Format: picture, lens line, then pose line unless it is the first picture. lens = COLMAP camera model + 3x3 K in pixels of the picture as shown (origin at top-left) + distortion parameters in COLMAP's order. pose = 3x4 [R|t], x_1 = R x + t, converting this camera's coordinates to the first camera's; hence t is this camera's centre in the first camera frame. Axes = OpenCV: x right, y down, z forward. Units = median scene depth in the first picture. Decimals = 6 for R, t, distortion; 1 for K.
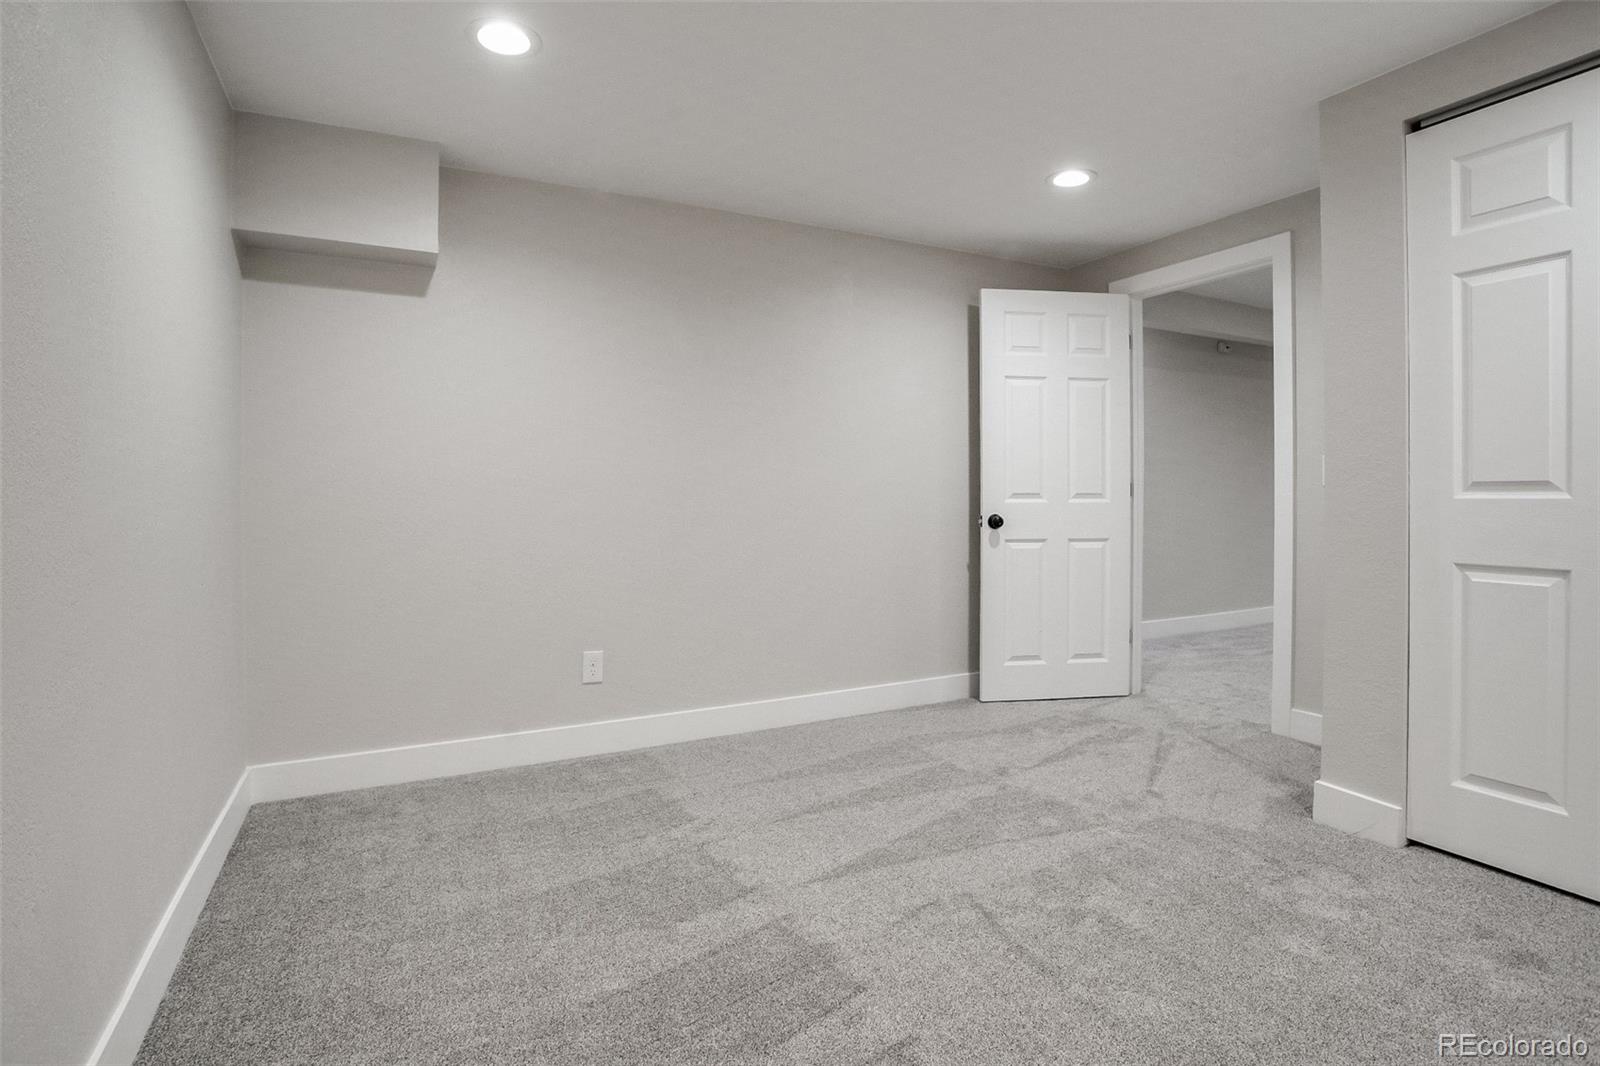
lens RADIAL K [[813.3, 0, 800.6], [0, 813.3, 486.9], [0, 0, 1]] dist [-0.073695, 0.028996]
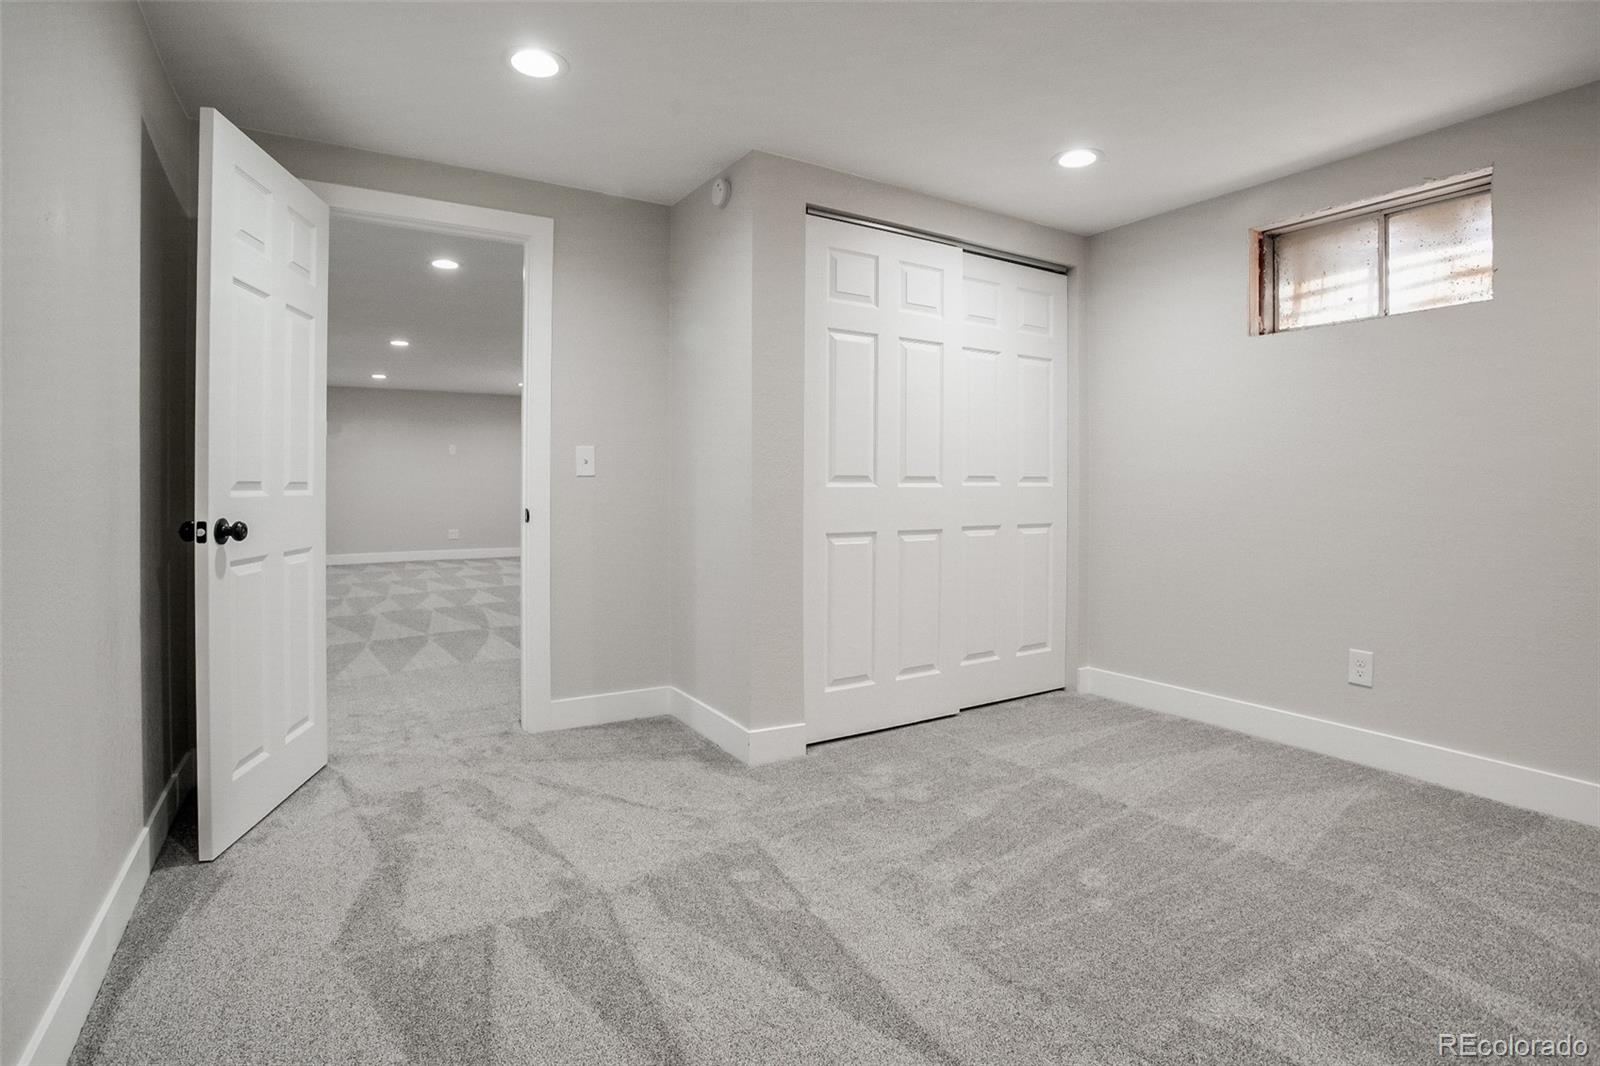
lens RADIAL K [[796.3, 0, 800.0], [0, 796.3, 499.3], [0, 0, 1]] dist [-0.077740, 0.027134]
pose [[-0.074591, -0.008244, 0.997180, -0.424086], [-0.005933, 0.999952, 0.007823, 0.019167], [-0.997197, -0.005333, -0.074636, 0.853172]]
